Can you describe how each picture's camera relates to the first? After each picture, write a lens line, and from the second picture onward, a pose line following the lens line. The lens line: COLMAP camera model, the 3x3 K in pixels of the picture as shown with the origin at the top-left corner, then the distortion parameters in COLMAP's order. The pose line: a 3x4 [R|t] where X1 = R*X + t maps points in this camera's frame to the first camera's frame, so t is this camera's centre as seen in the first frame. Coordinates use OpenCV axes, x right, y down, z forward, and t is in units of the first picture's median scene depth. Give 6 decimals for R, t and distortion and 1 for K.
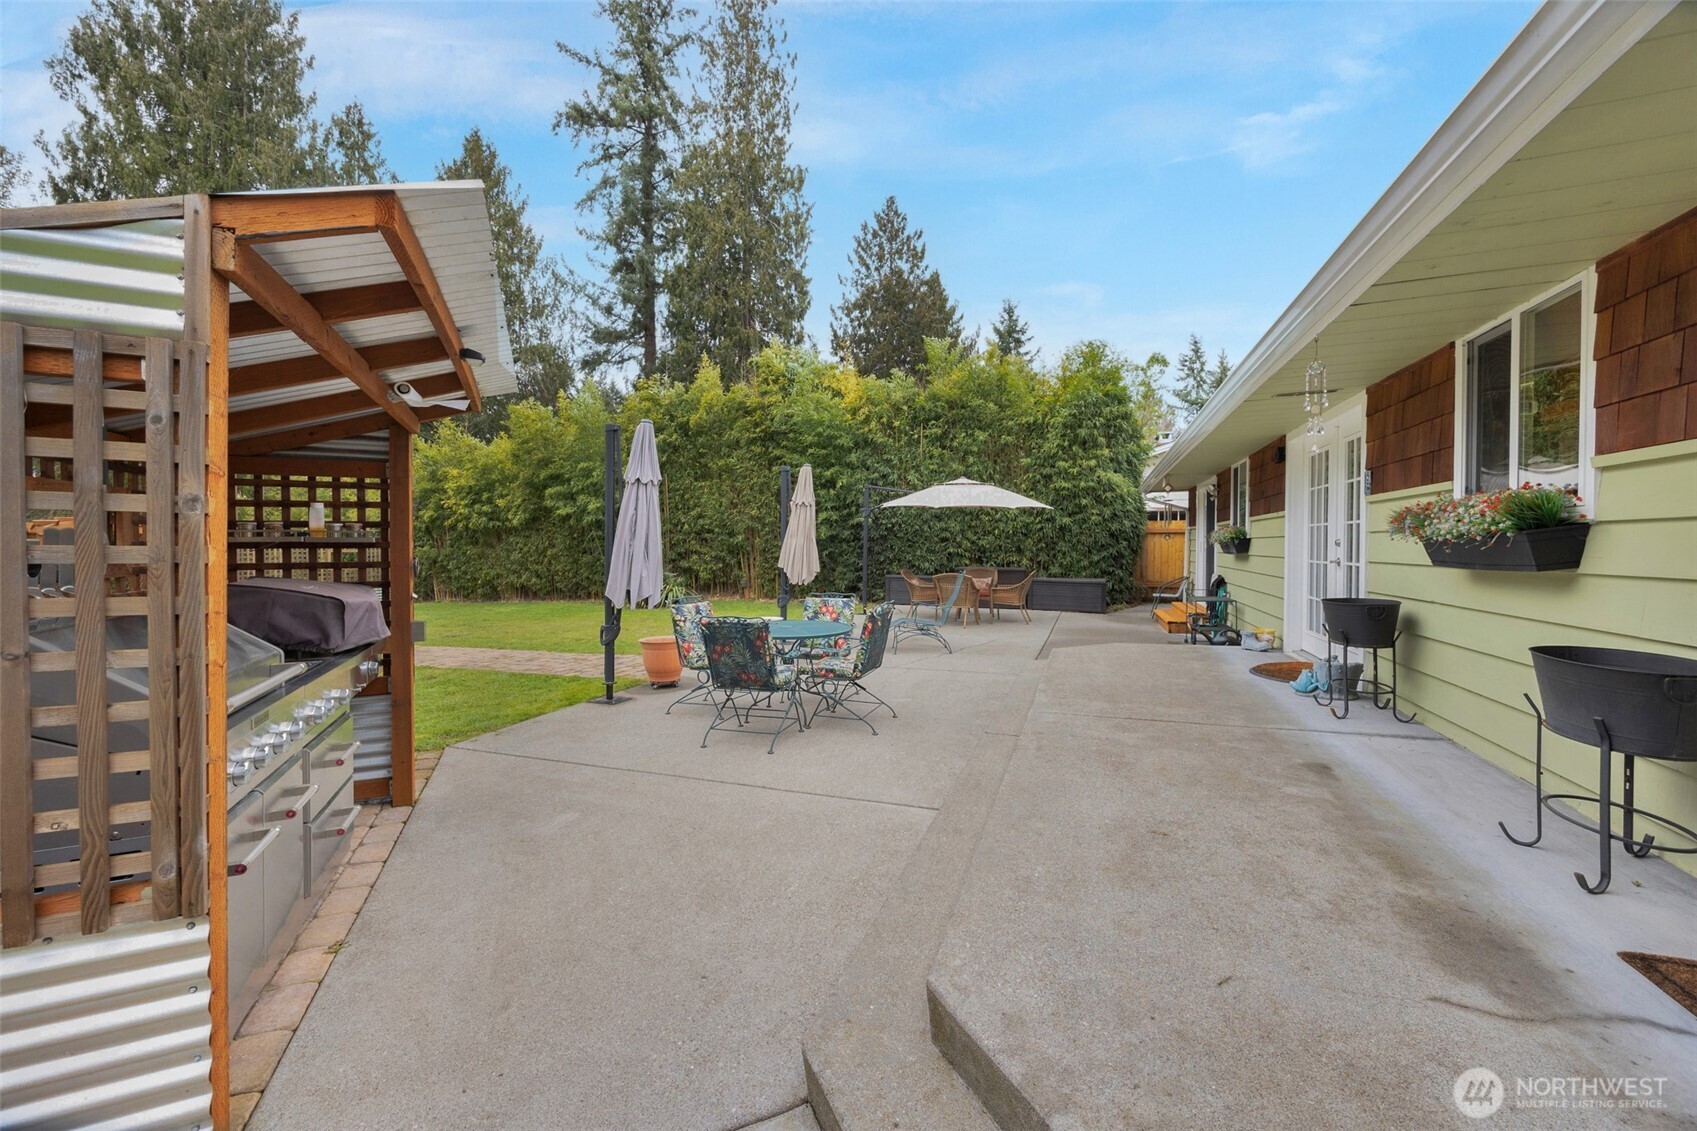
lens RADIAL K [[662.0, 0, 843.9], [0, 662.0, 560.0], [0, 0, 1]] dist [-0.008797, 0.000159]
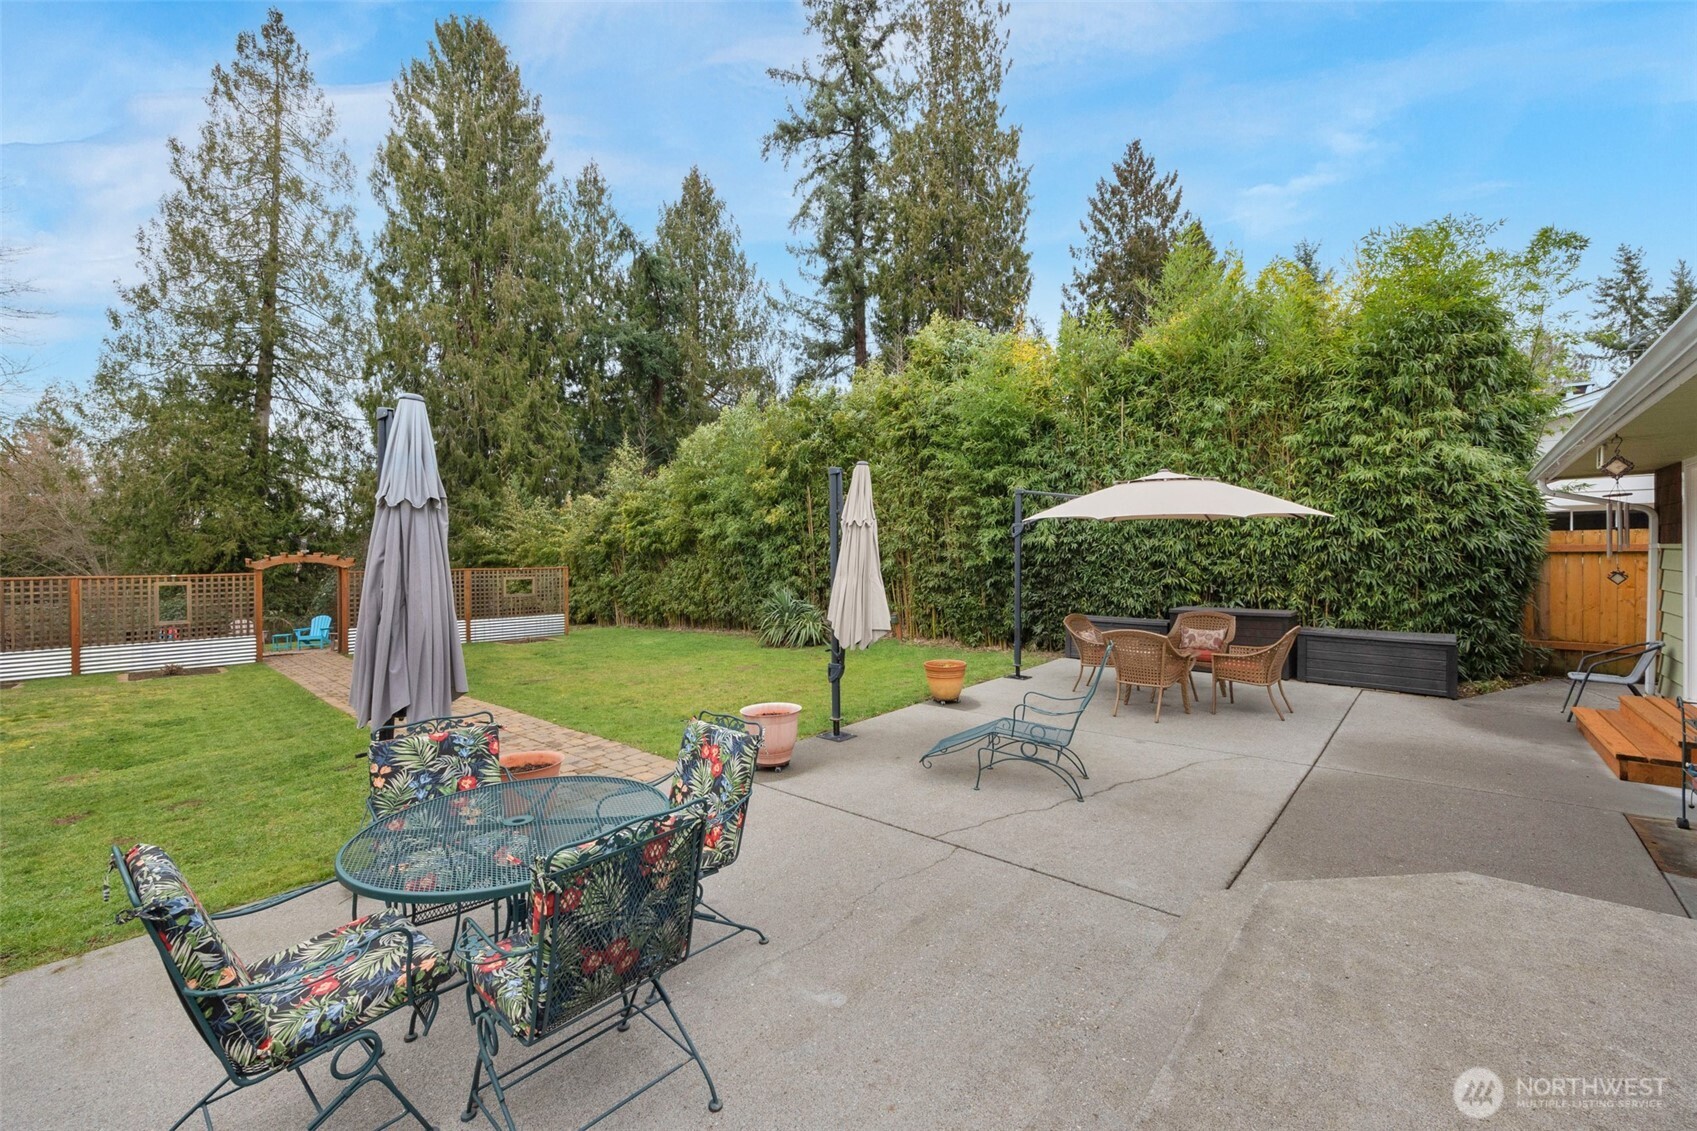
lens RADIAL K [[662.0, 0, 858.2], [0, 662.0, 557.2], [0, 0, 1]] dist [-0.008797, 0.000159]
pose [[0.930156, -0.009369, -0.367044, 0.056372], [0.001992, 0.999788, -0.020472, -0.012334], [0.367158, 0.018311, 0.929978, 0.127832]]
